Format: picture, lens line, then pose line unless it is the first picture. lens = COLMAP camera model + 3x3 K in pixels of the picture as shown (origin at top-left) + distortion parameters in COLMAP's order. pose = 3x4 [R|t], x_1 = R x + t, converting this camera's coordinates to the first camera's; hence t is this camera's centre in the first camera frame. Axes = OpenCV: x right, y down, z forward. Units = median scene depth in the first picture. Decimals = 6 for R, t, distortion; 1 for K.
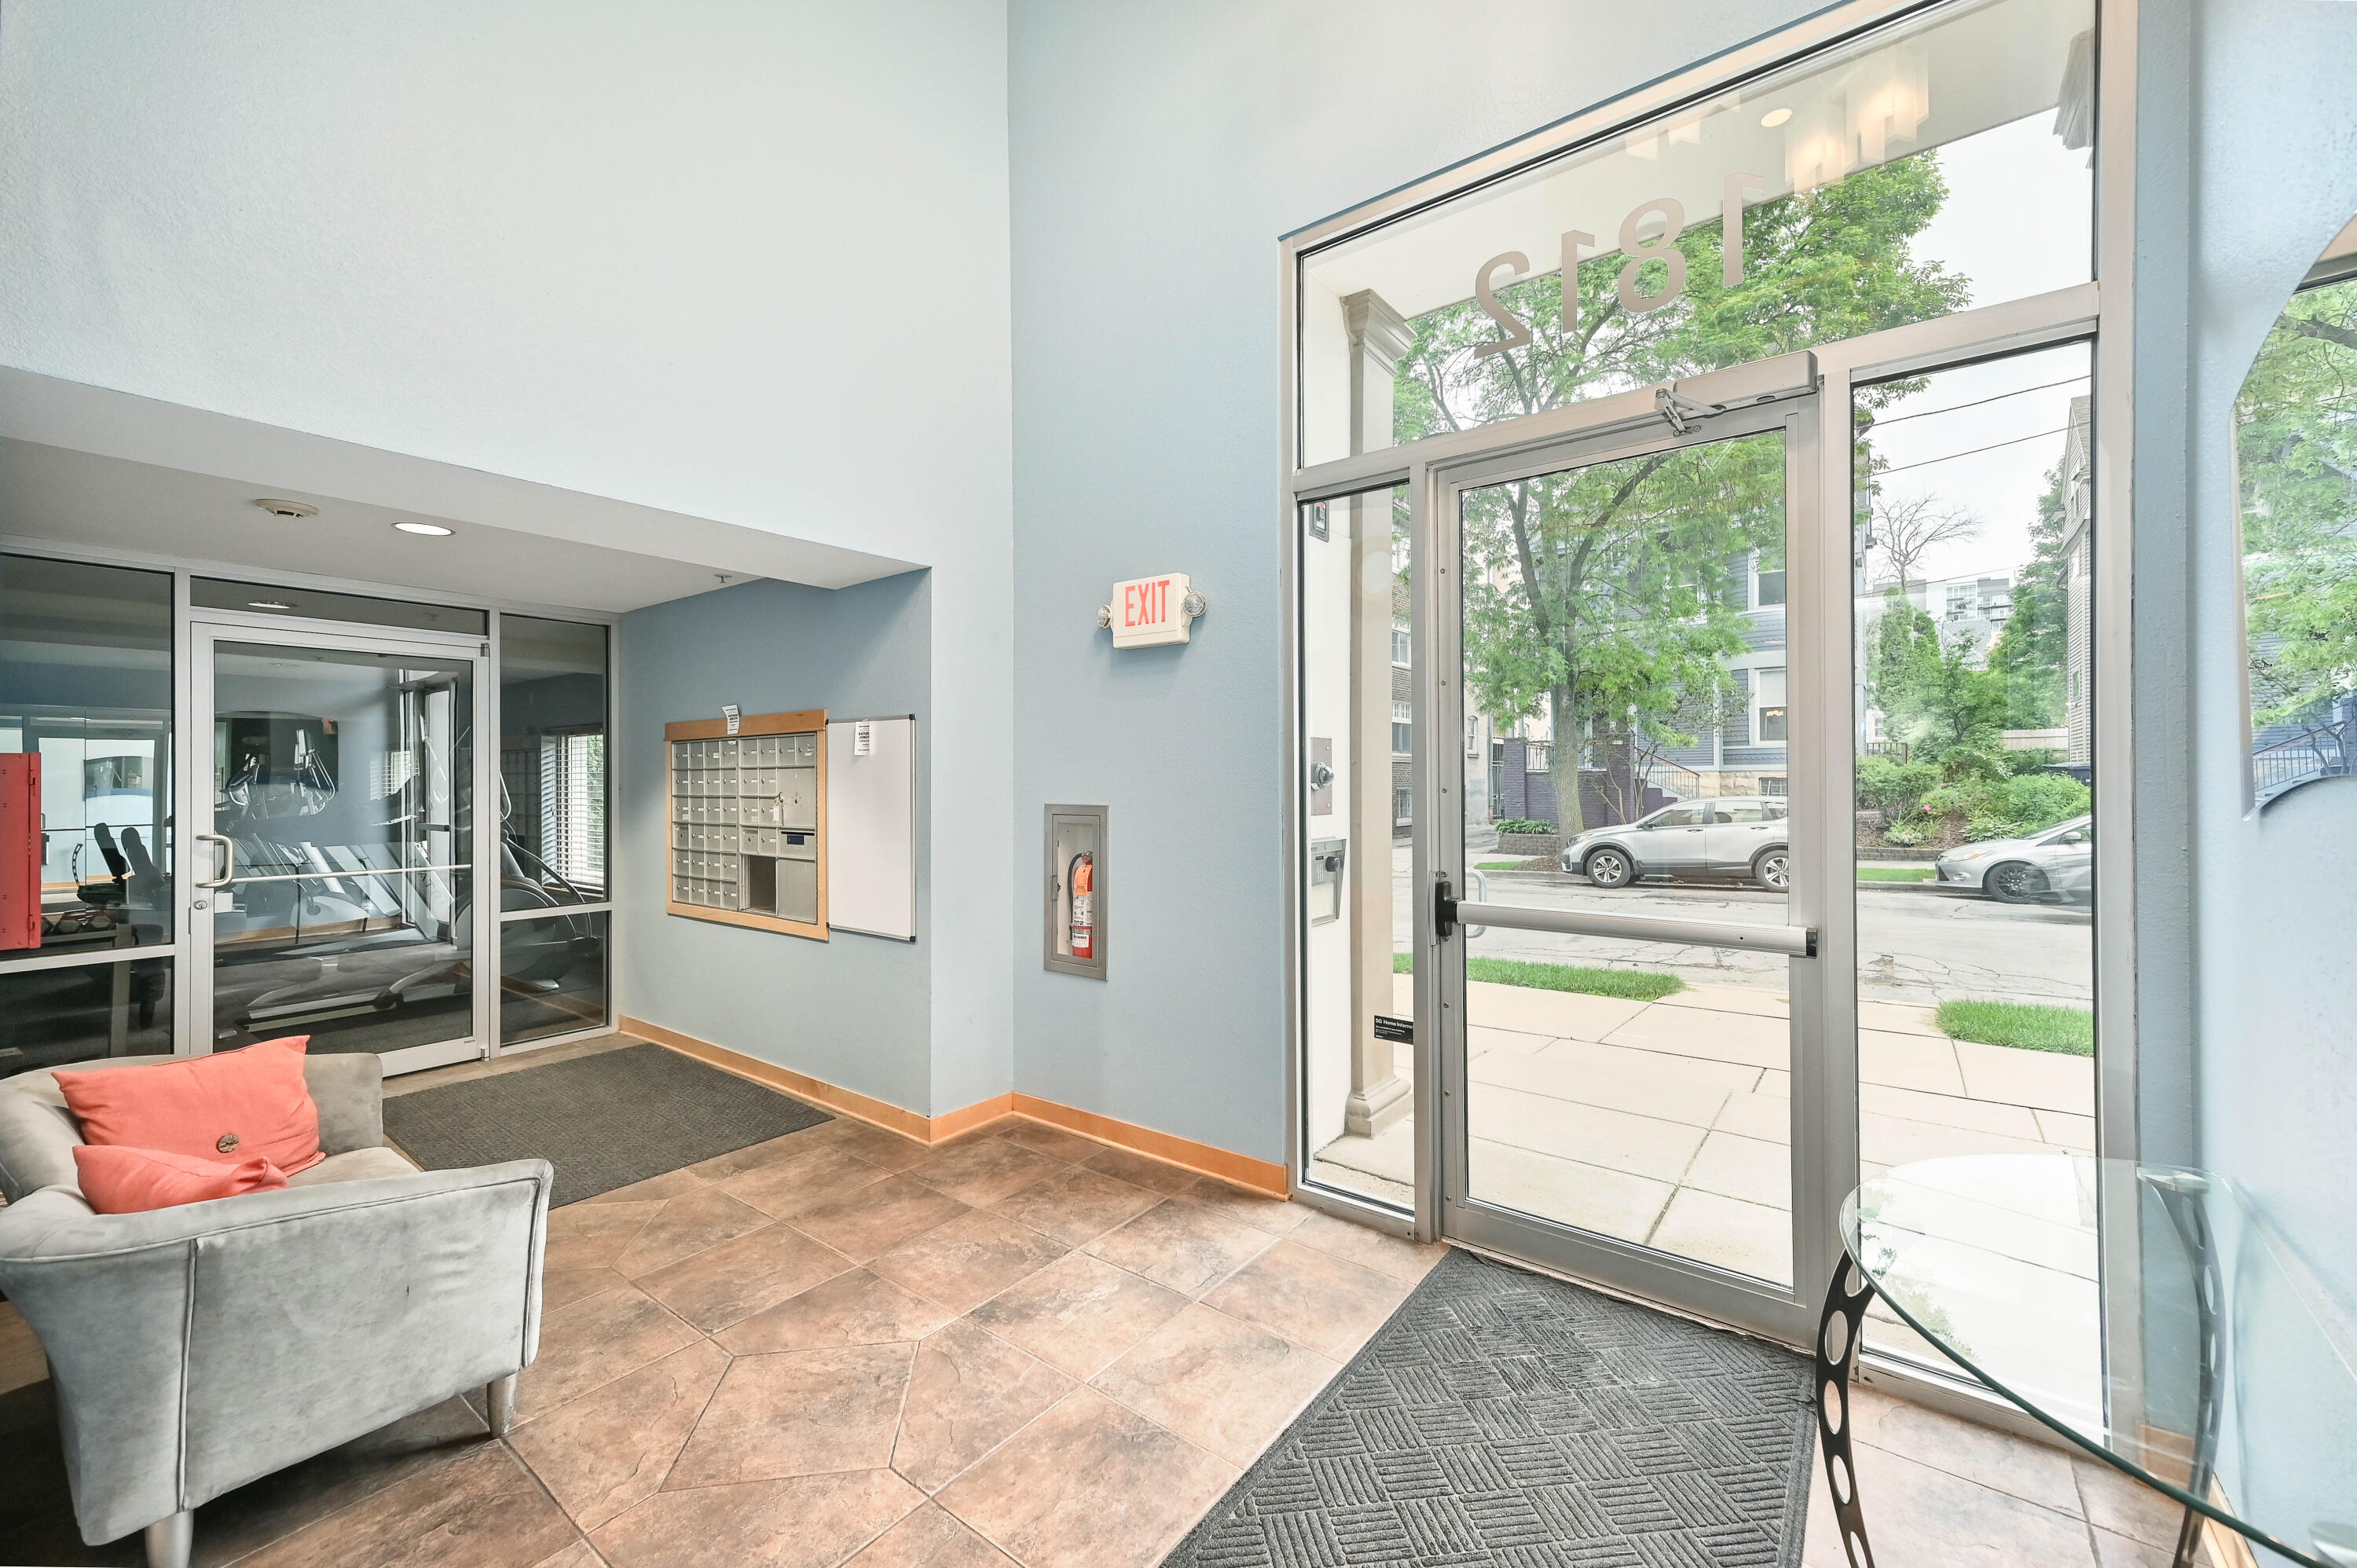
lens RADIAL K [[934.4, 0, 1173.7], [0, 934.4, 767.6], [0, 0, 1]] dist [0.007251, -0.000521]
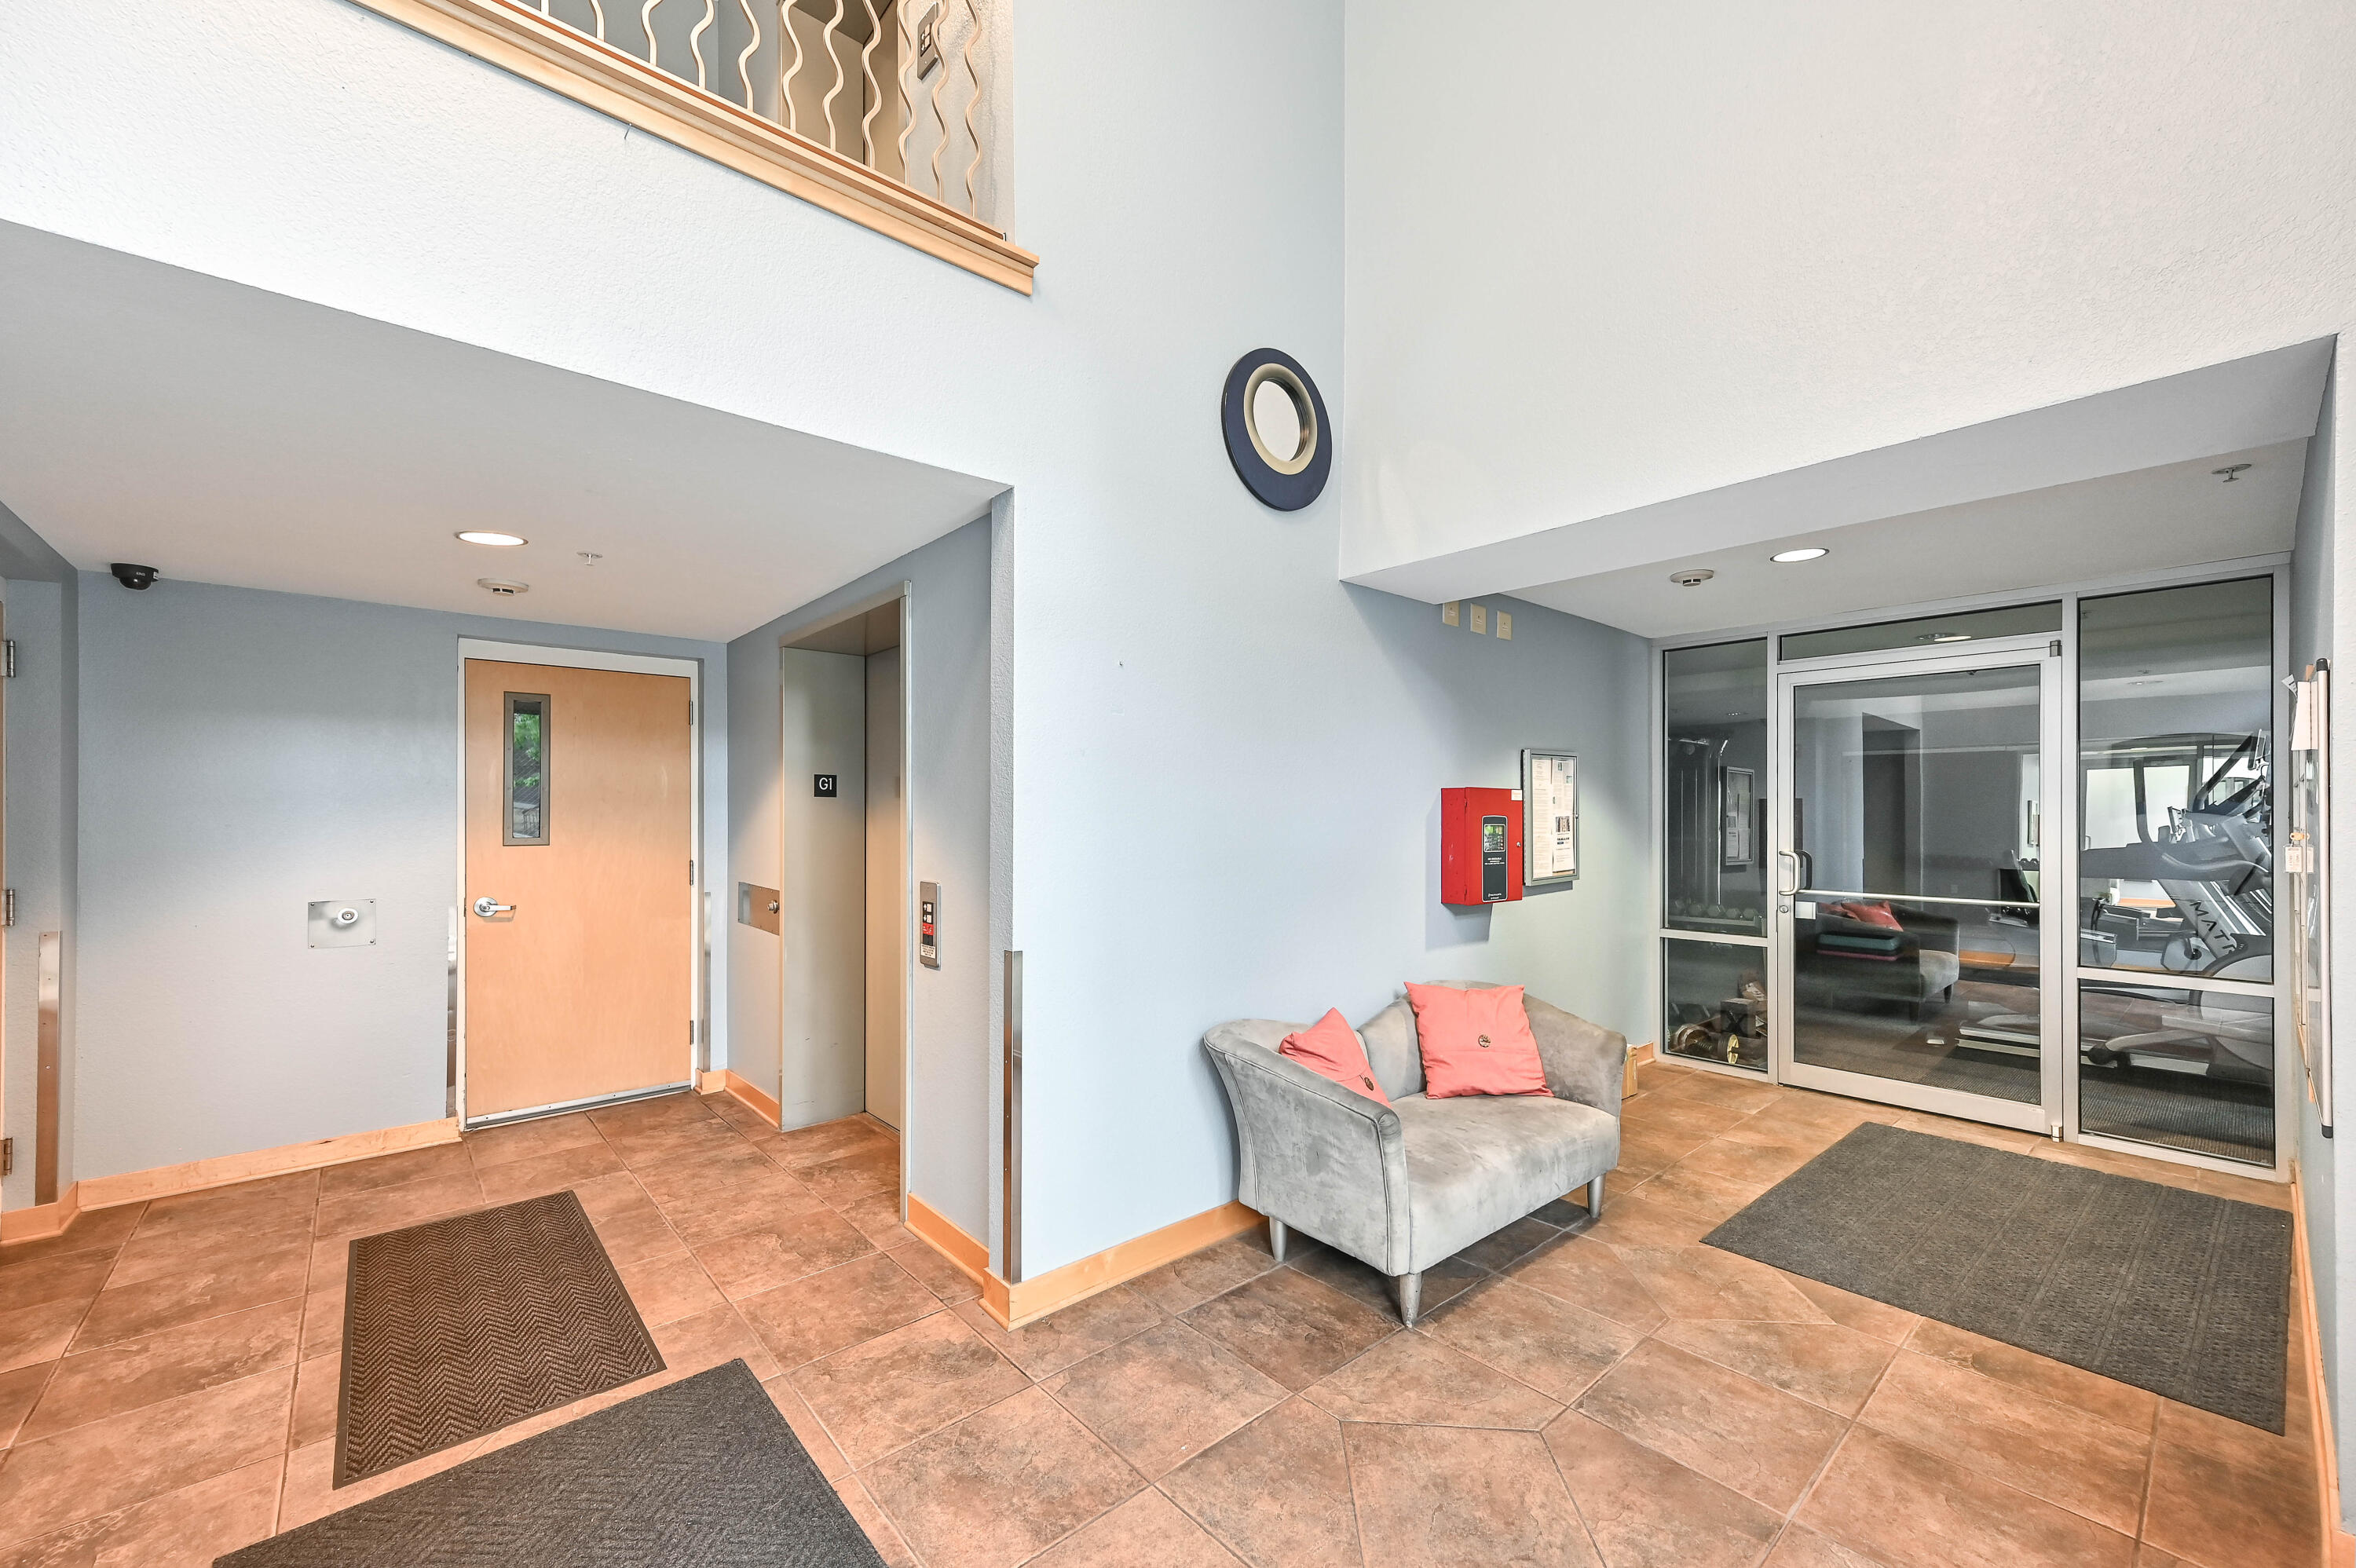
lens RADIAL K [[921.9, 0, 1180.0], [0, 921.9, 806.8], [0, 0, 1]] dist [0.010138, 0.000109]
pose [[-0.194824, -0.002716, -0.980834, 0.334212], [0.013592, 0.999893, -0.005469, 0.014307], [0.980744, -0.014397, -0.194766, 0.579888]]
